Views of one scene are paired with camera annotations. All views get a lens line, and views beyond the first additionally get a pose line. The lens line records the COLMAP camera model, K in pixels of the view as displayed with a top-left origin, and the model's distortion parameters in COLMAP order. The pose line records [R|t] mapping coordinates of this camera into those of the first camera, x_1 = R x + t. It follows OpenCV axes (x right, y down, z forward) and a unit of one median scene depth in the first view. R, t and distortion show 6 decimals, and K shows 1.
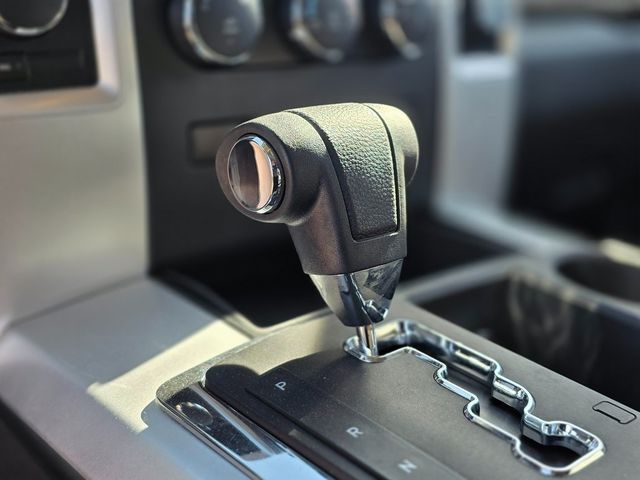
lens RADIAL K [[834.4, 0, 319.4], [0, 834.4, 237.7], [0, 0, 1]] dist [0.070671, 0.000000]
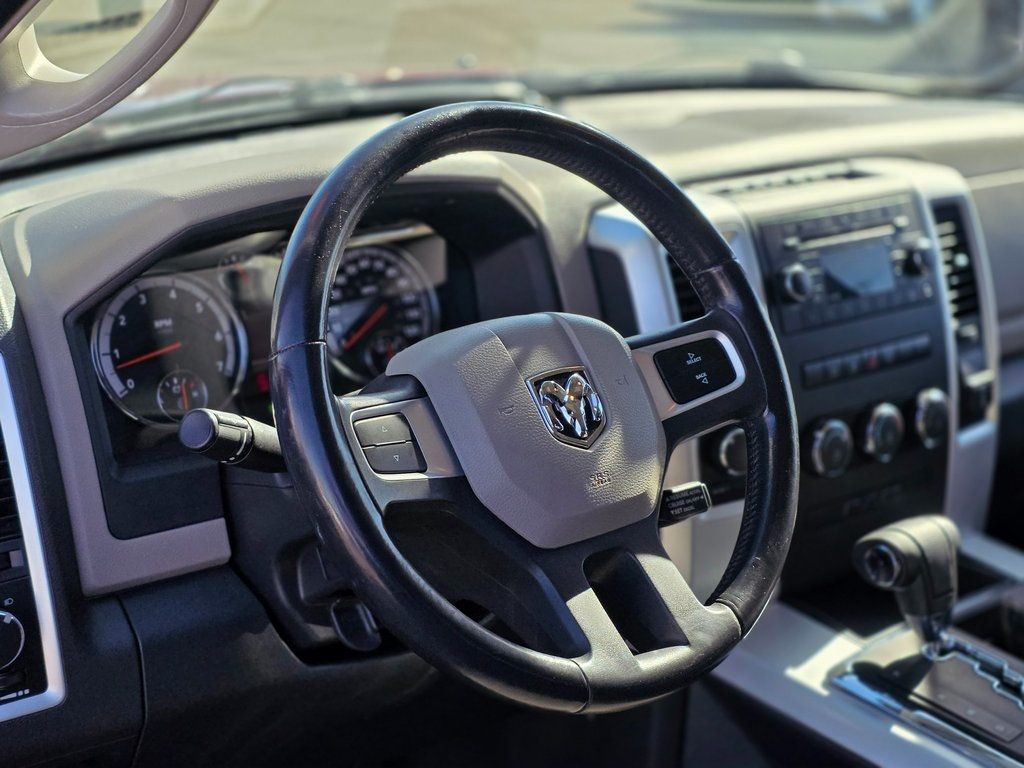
lens RADIAL K [[1639.7, 0, 514.7], [0, 1639.7, 385.6], [0, 0, 1]] dist [0.067300, 0.000000]
pose [[0.999926, 0.012111, -0.001259, -0.916464], [-0.012083, 0.999724, 0.020159, -0.549657], [0.001503, -0.020143, 0.999796, -2.778482]]
